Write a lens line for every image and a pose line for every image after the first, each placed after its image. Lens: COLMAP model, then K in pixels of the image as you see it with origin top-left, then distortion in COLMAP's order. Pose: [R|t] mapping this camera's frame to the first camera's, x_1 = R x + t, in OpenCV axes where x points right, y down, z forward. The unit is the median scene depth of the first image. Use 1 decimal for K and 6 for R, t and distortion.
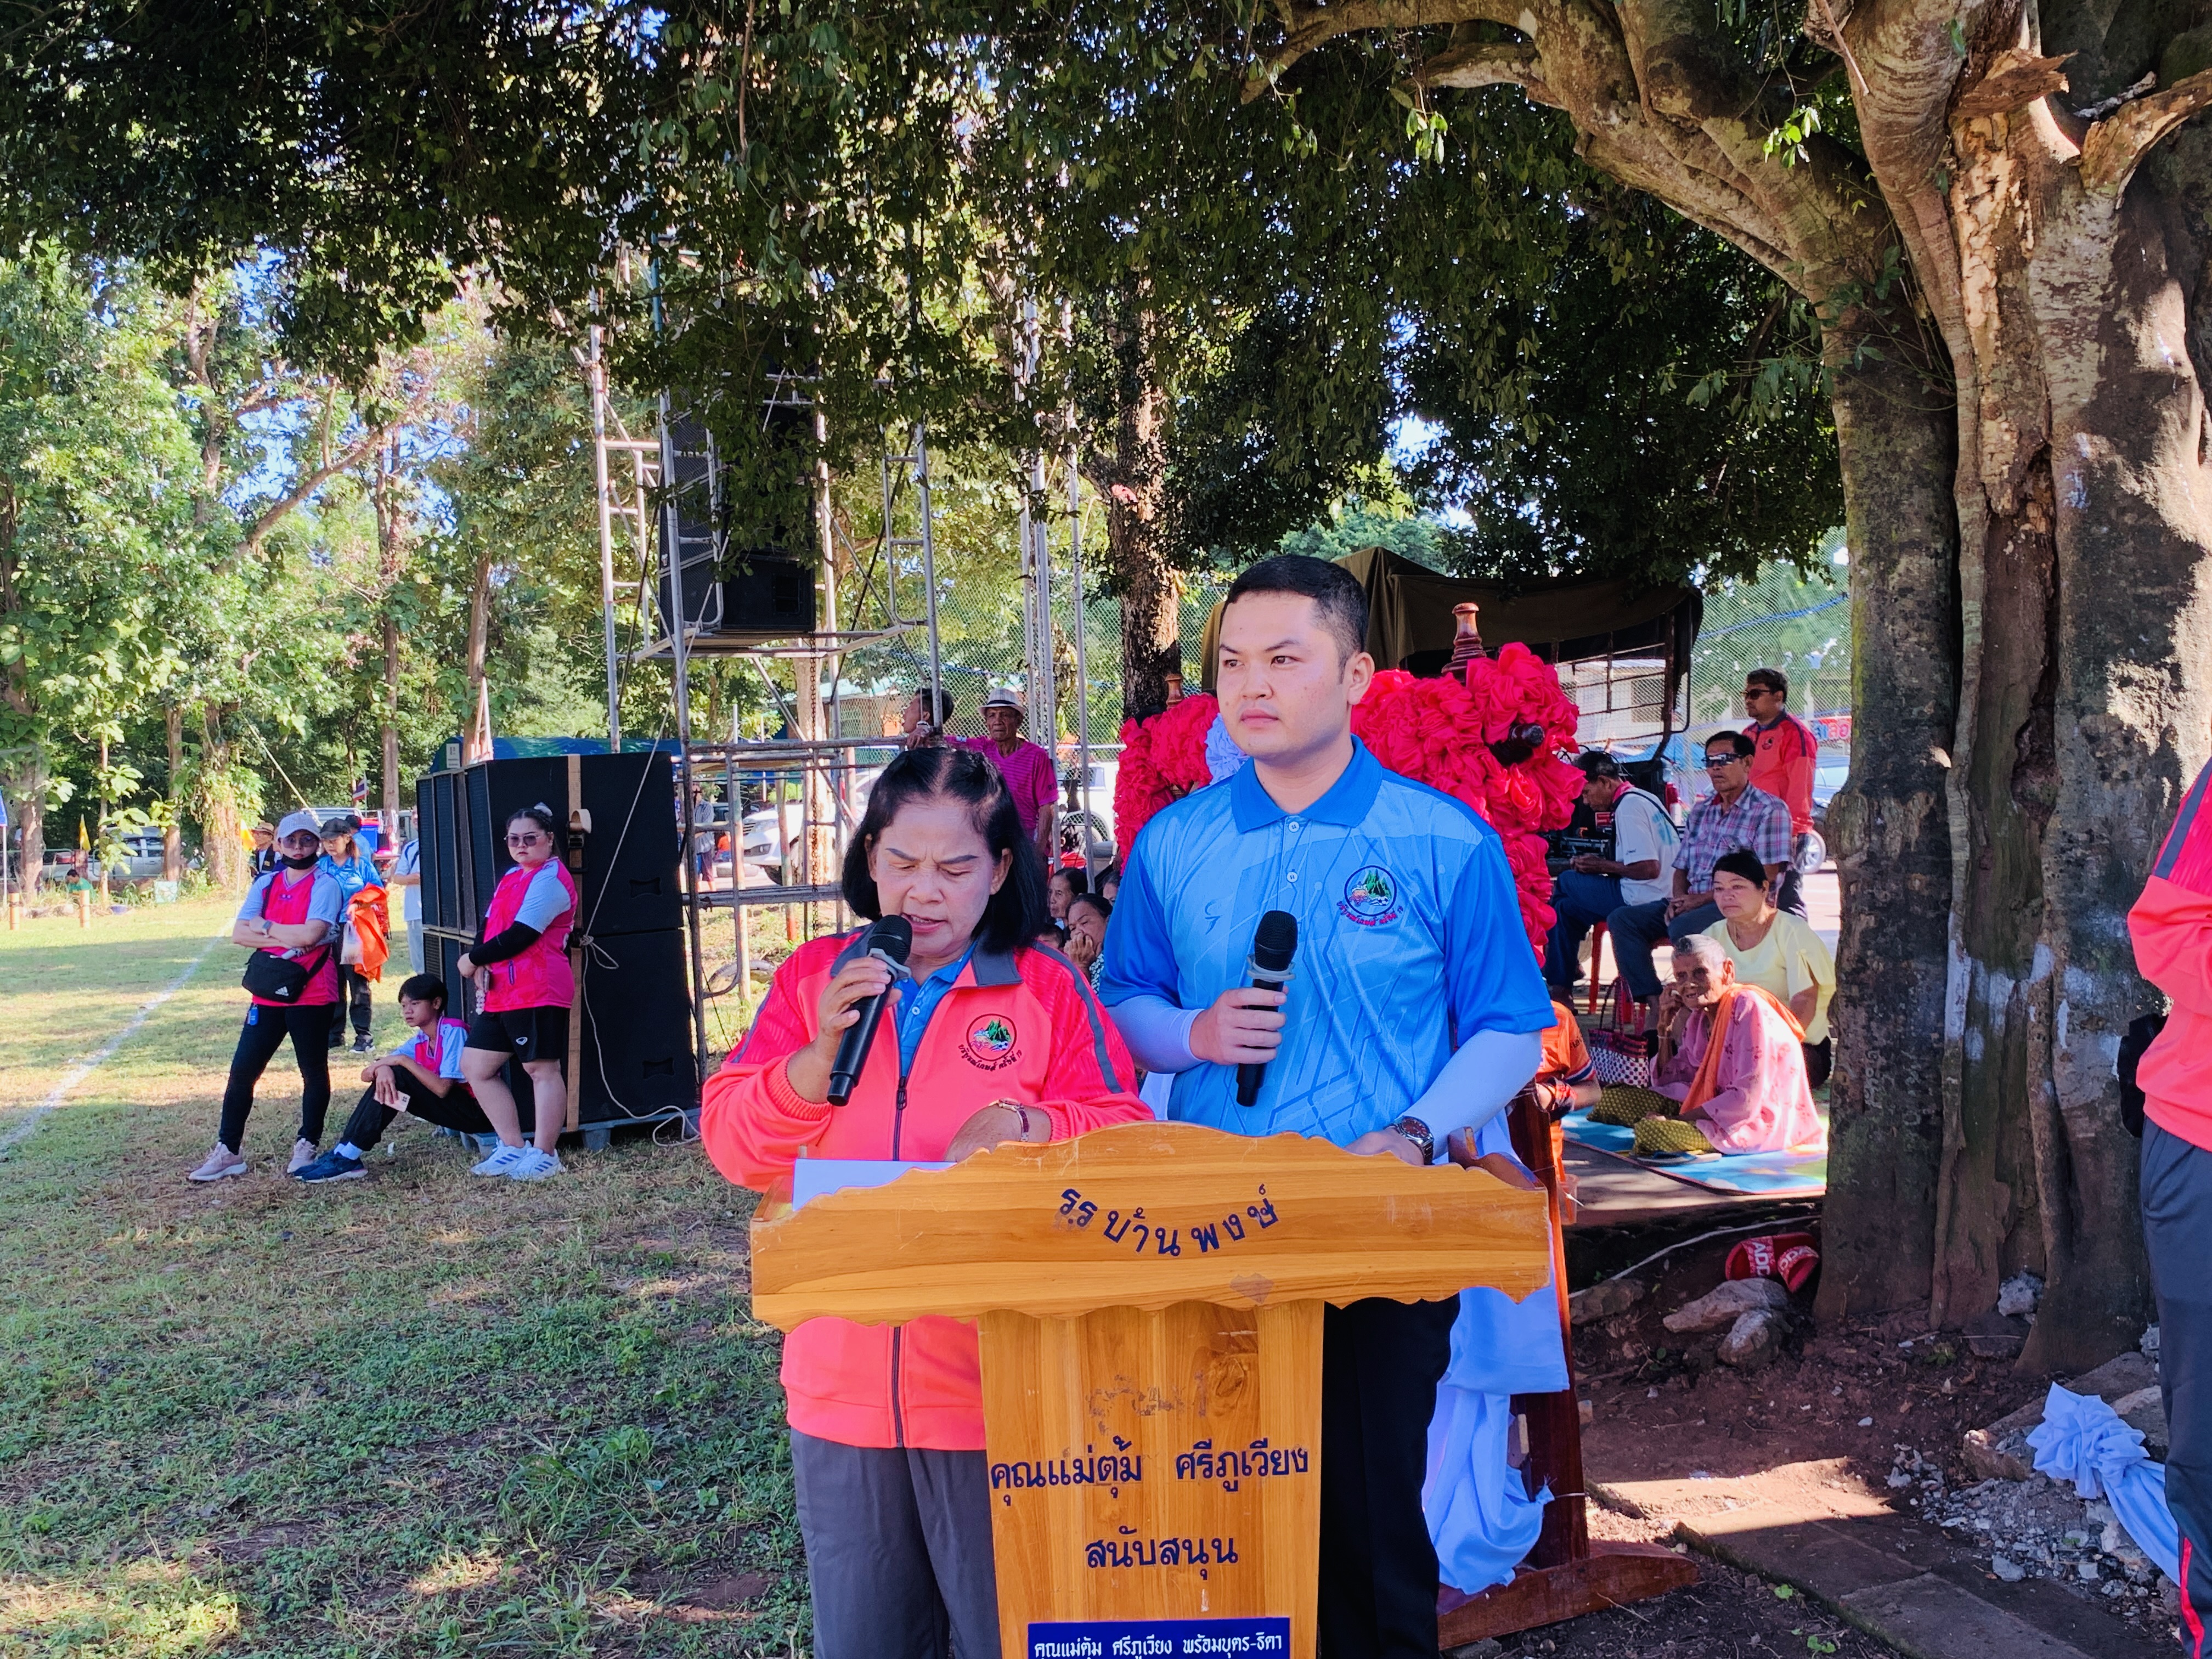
lens RADIAL K [[1987.6, 0, 1106.1], [0, 1987.6, 828.3], [0, 0, 1]] dist [-0.019333, -0.061050]
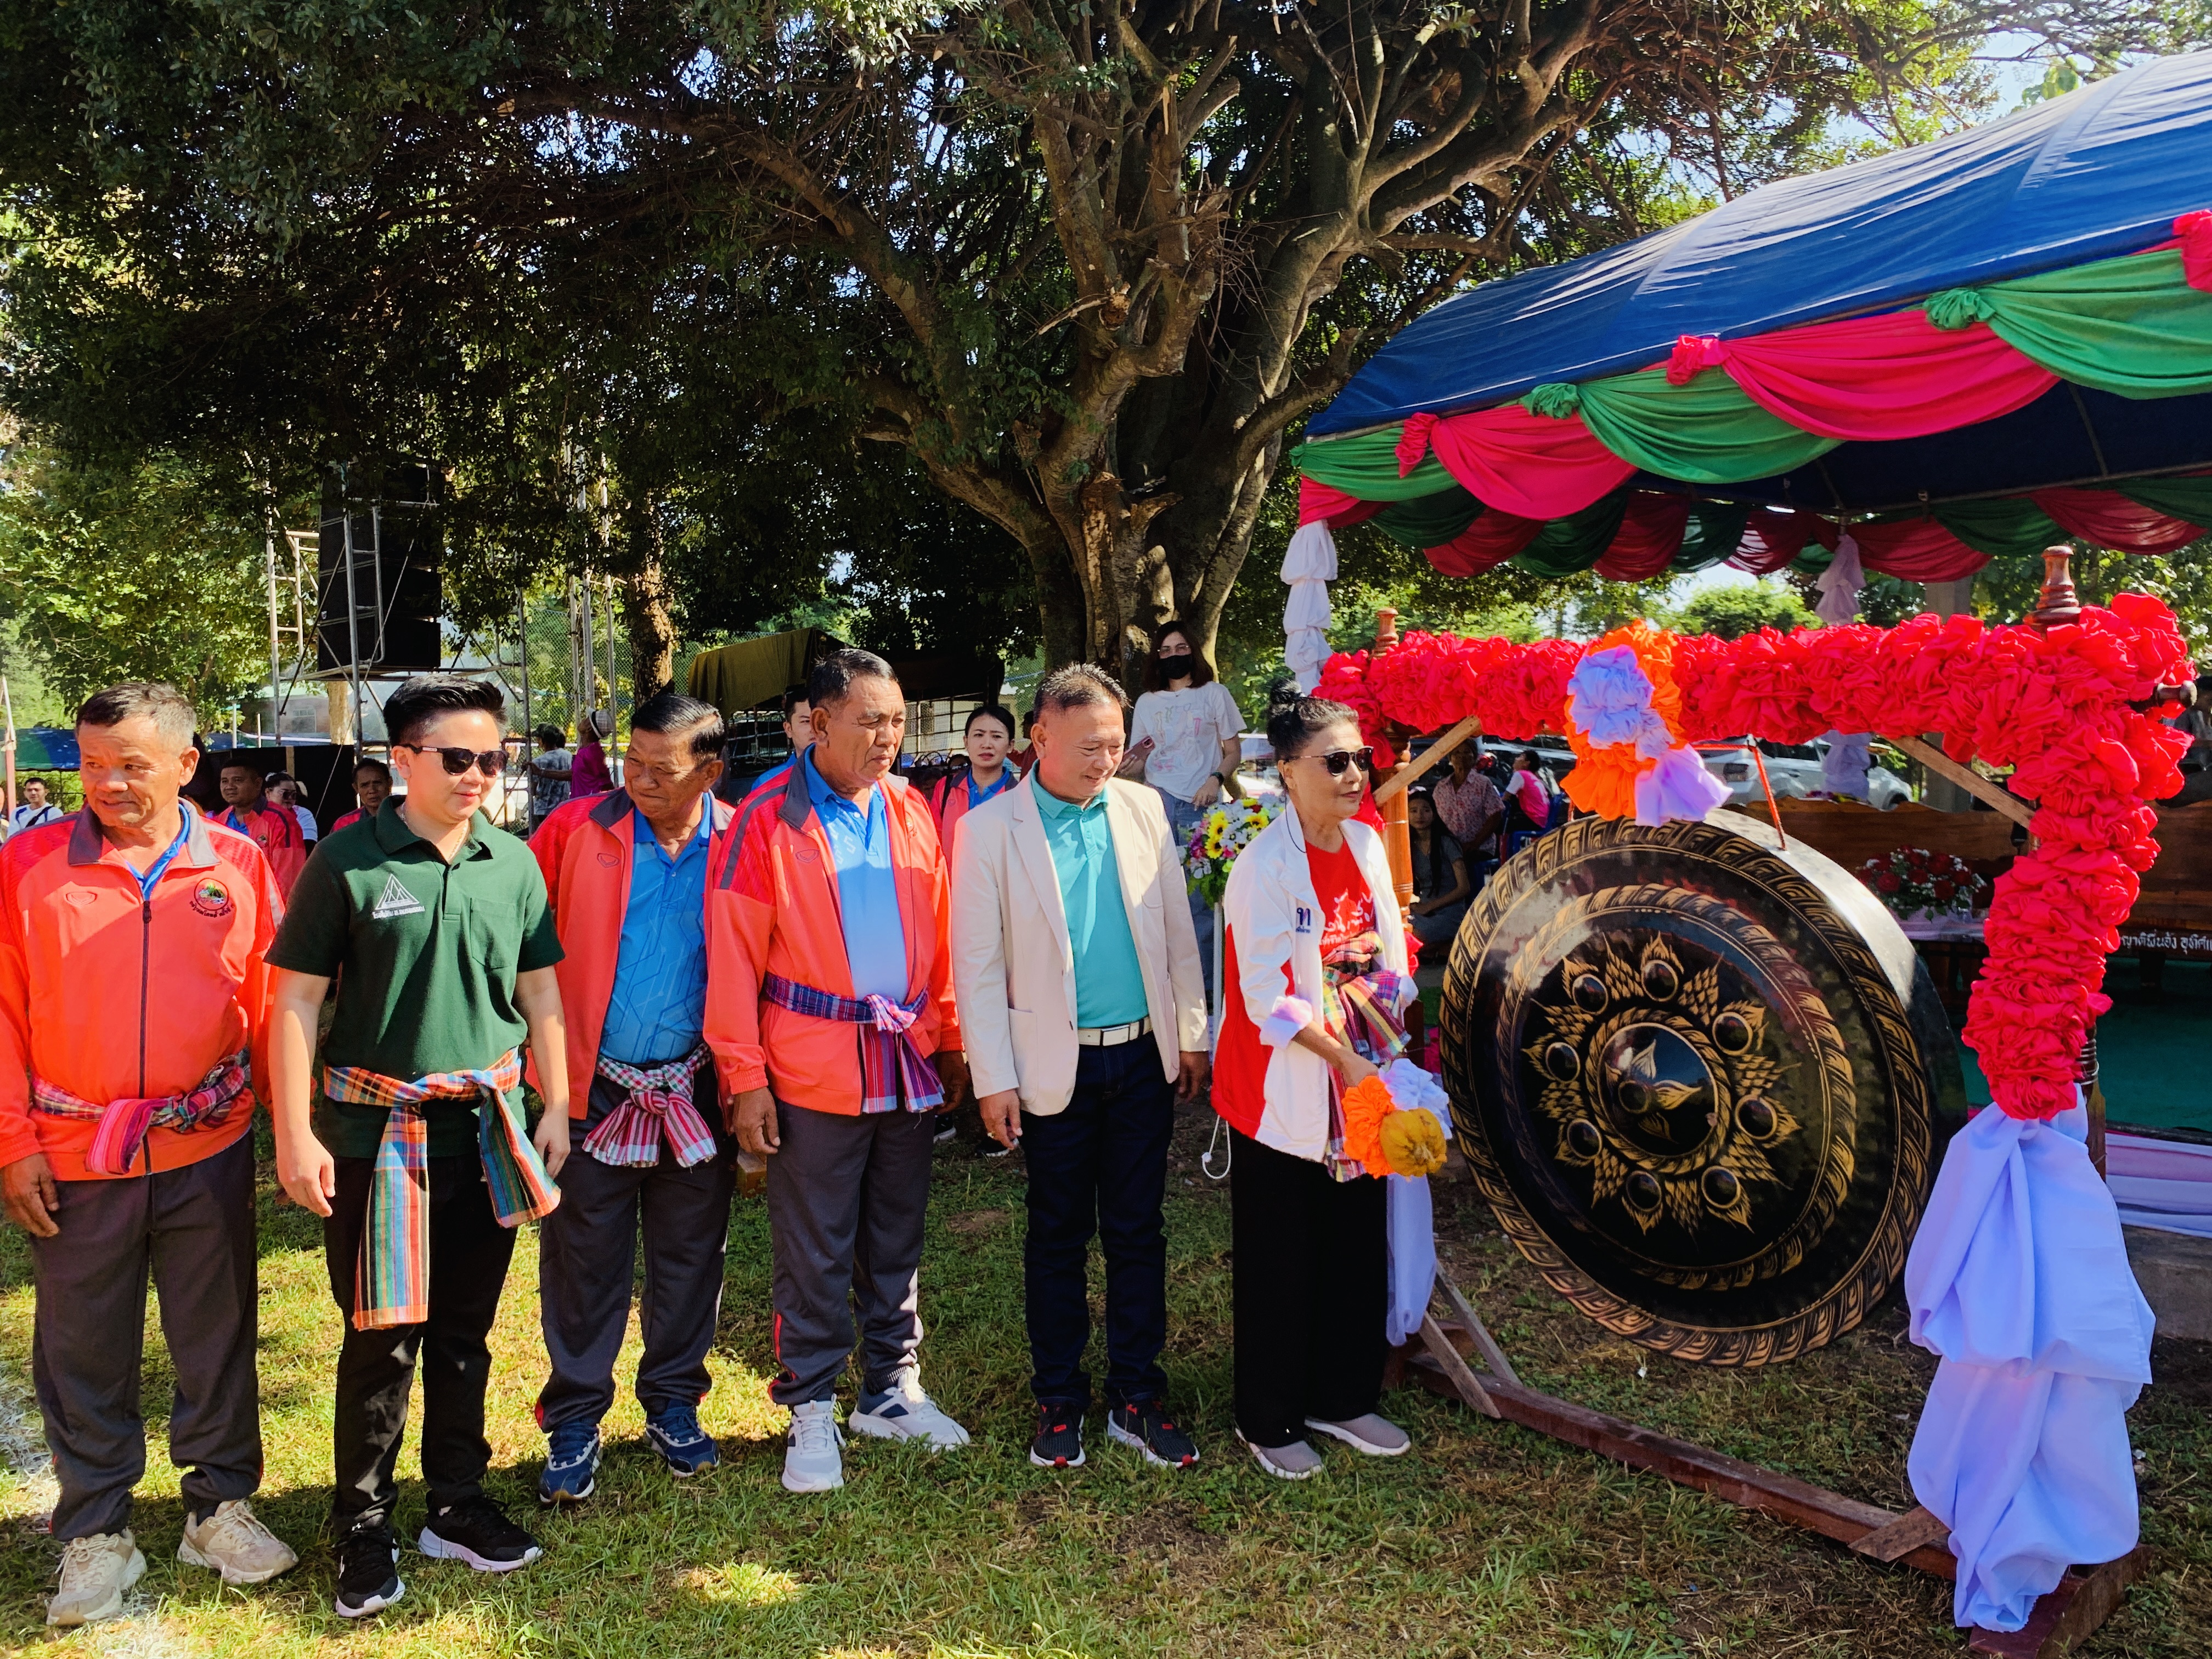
lens RADIAL K [[1646.7, 0, 1126.3], [0, 1646.7, 847.2], [0, 0, 1]] dist [-0.006528, -0.007859]
pose [[0.940461, -0.006719, 0.339835, -0.201521], [0.000200, 0.999815, 0.019216, 0.030634], [-0.339902, -0.018004, 0.940289, -0.899057]]
